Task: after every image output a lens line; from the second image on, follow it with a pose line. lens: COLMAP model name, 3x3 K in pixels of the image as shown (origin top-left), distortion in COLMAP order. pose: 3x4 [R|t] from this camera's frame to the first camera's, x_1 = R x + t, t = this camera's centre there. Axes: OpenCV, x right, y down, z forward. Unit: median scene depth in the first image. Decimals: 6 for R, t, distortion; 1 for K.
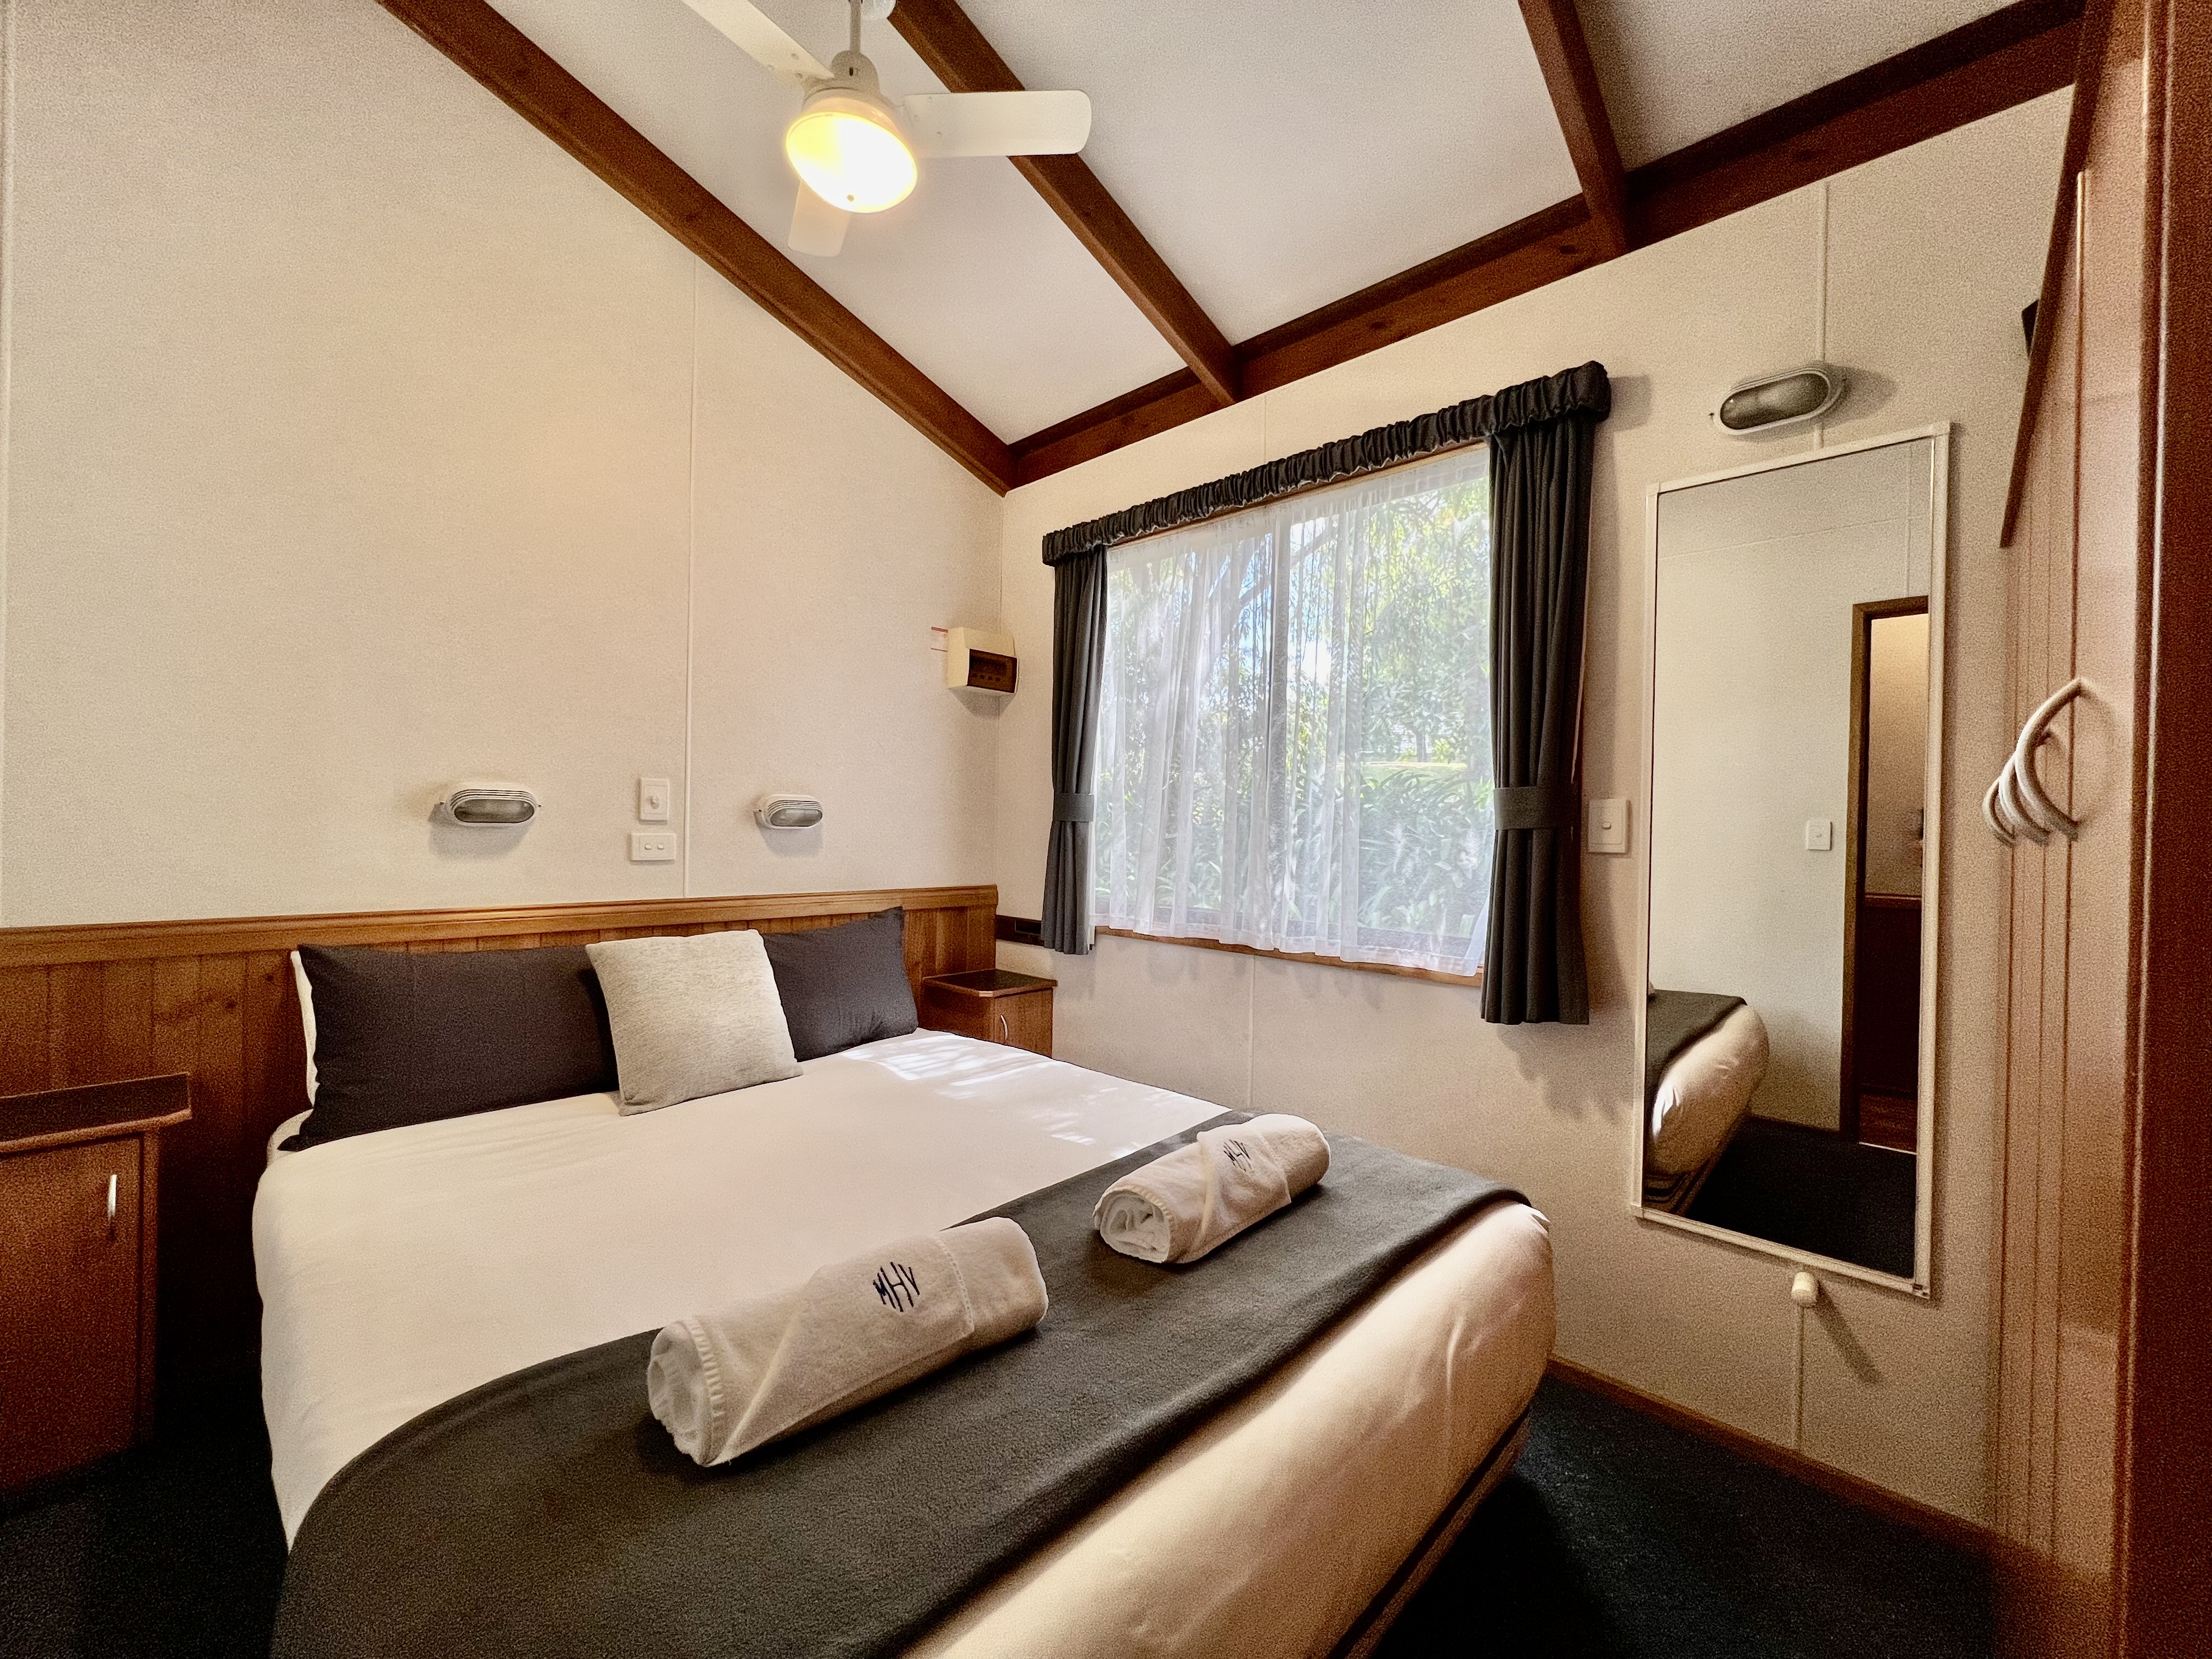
lens RADIAL K [[888.8, 0, 1106.0], [0, 888.8, 829.5], [0, 0, 1]] dist [0.002532, 0.000444]
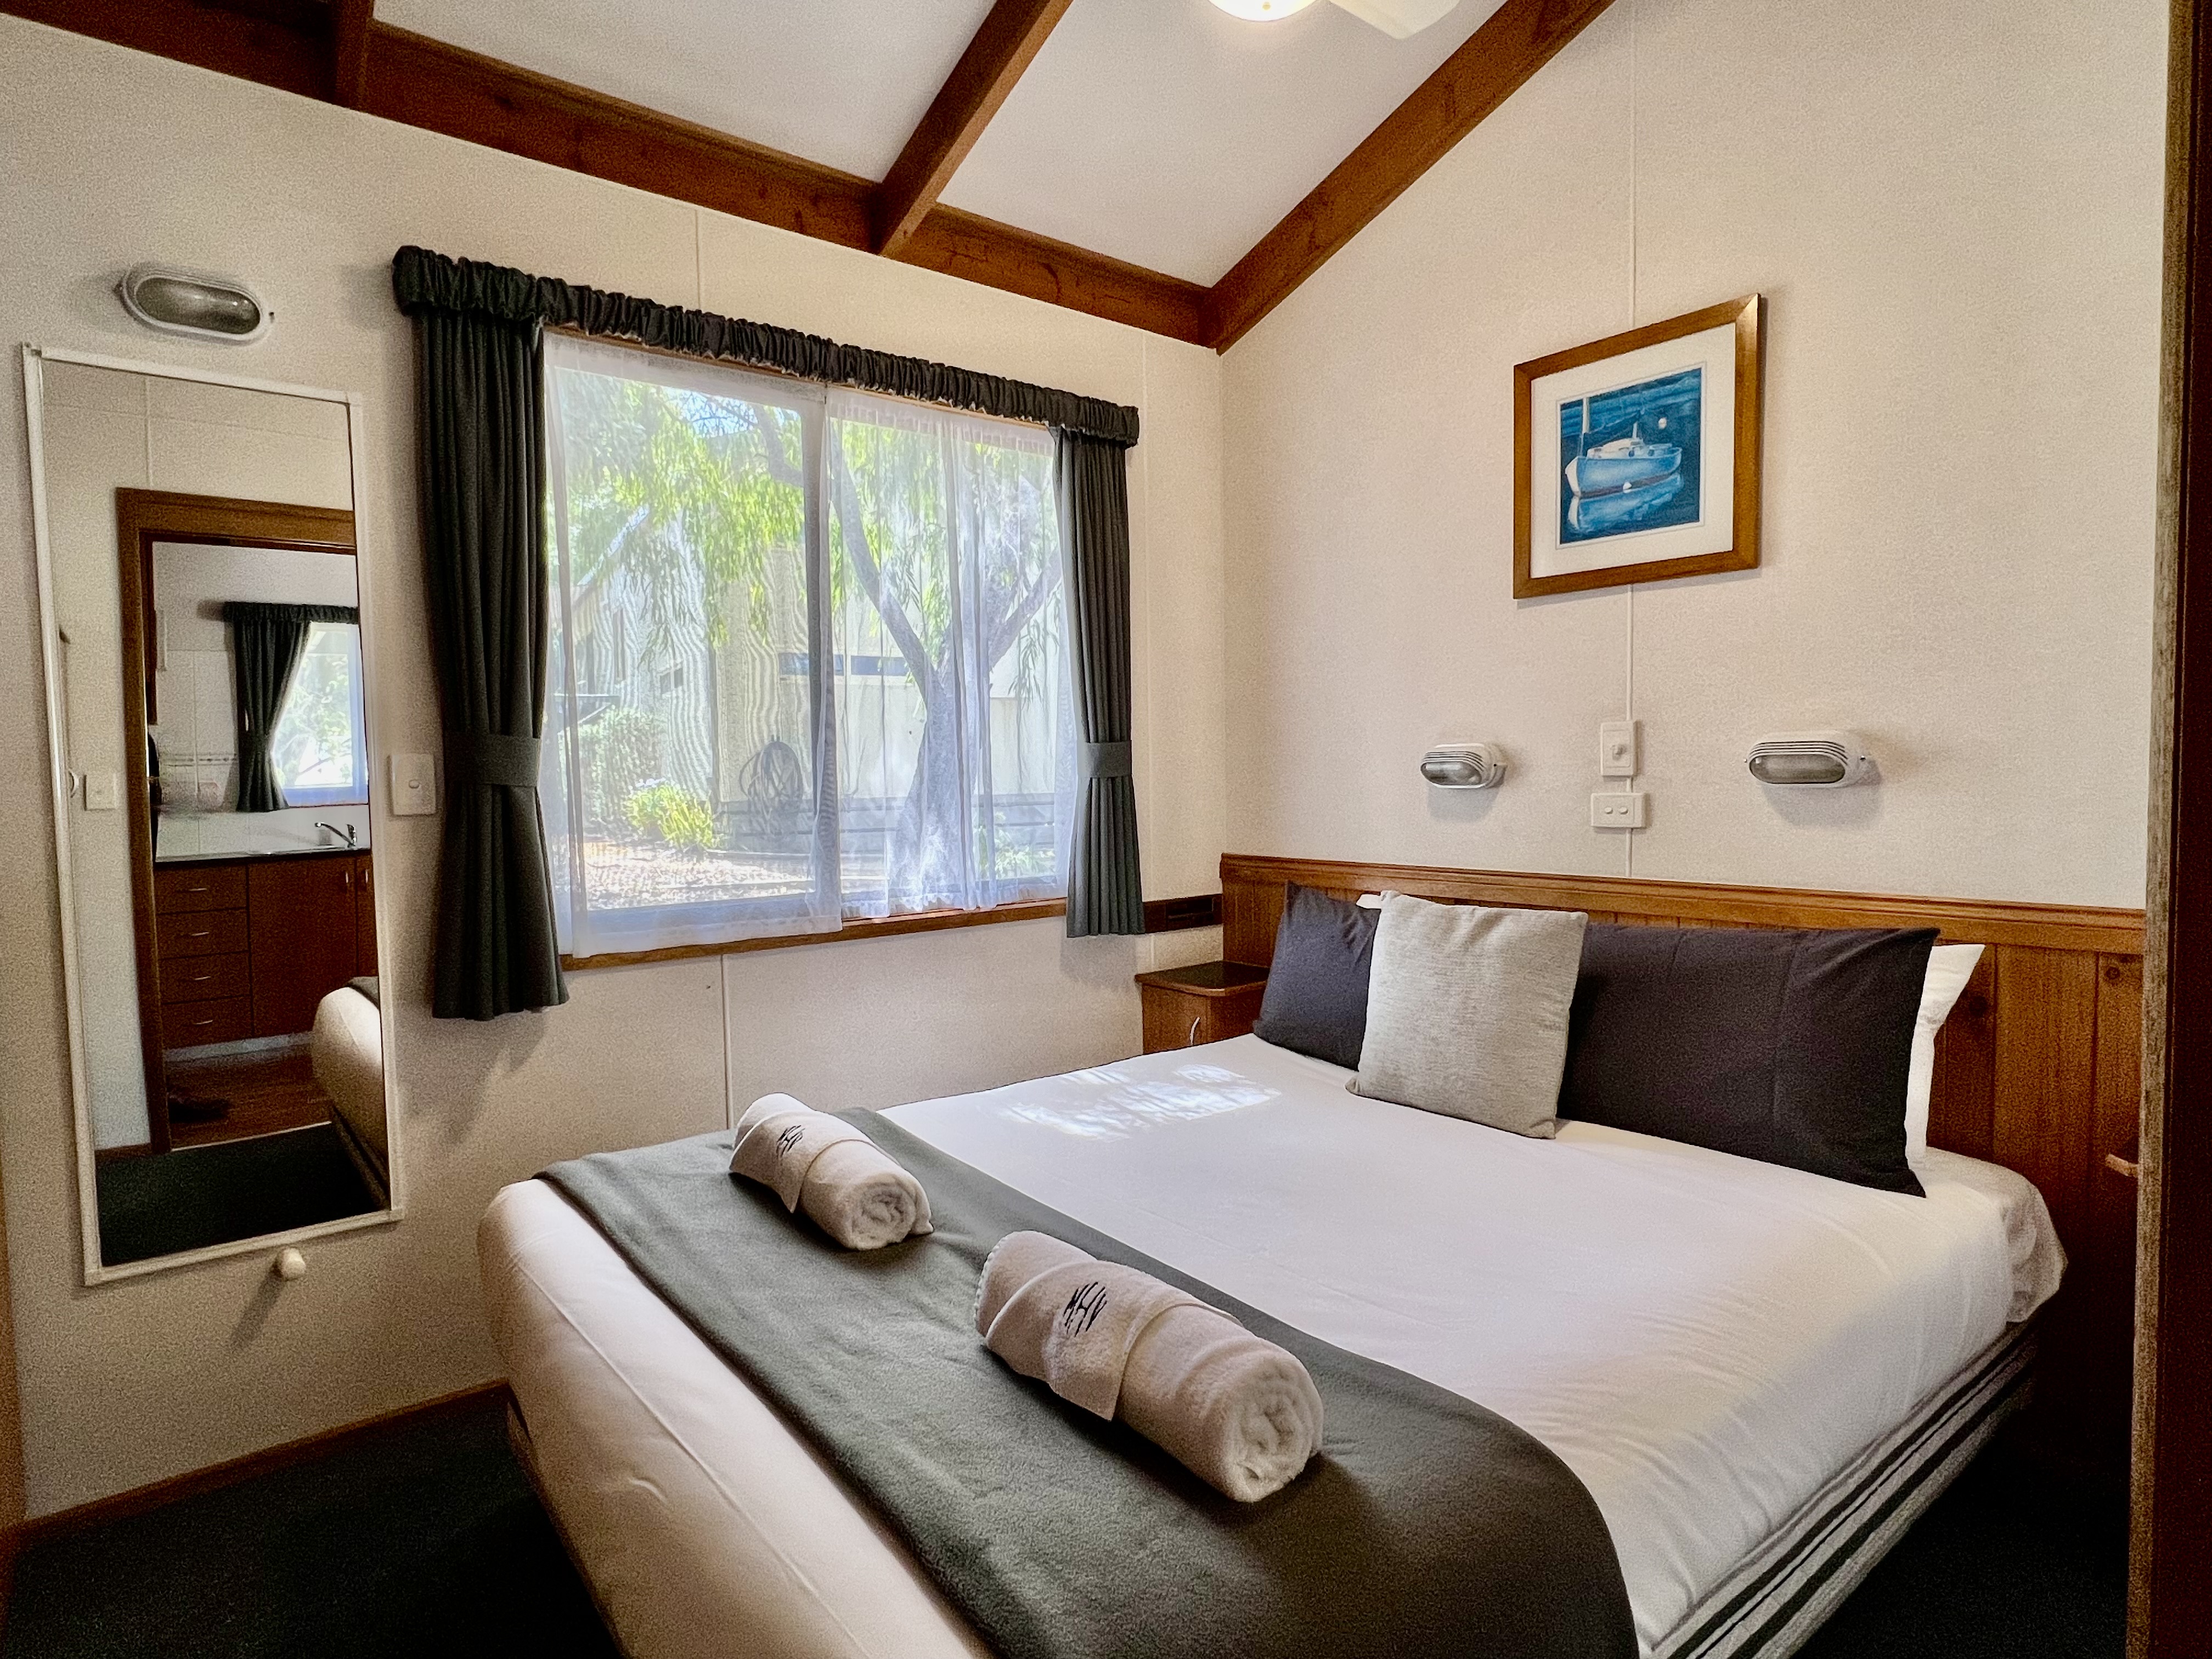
lens RADIAL K [[1215.5, 0, 1106.0], [0, 1215.5, 829.5], [0, 0, 1]] dist [0.000091, -0.000007]
pose [[0.128540, -0.073688, 0.988963, -0.954440], [0.028578, 0.997097, 0.070580, -0.032442], [-0.991292, 0.019190, 0.130273, 0.633990]]
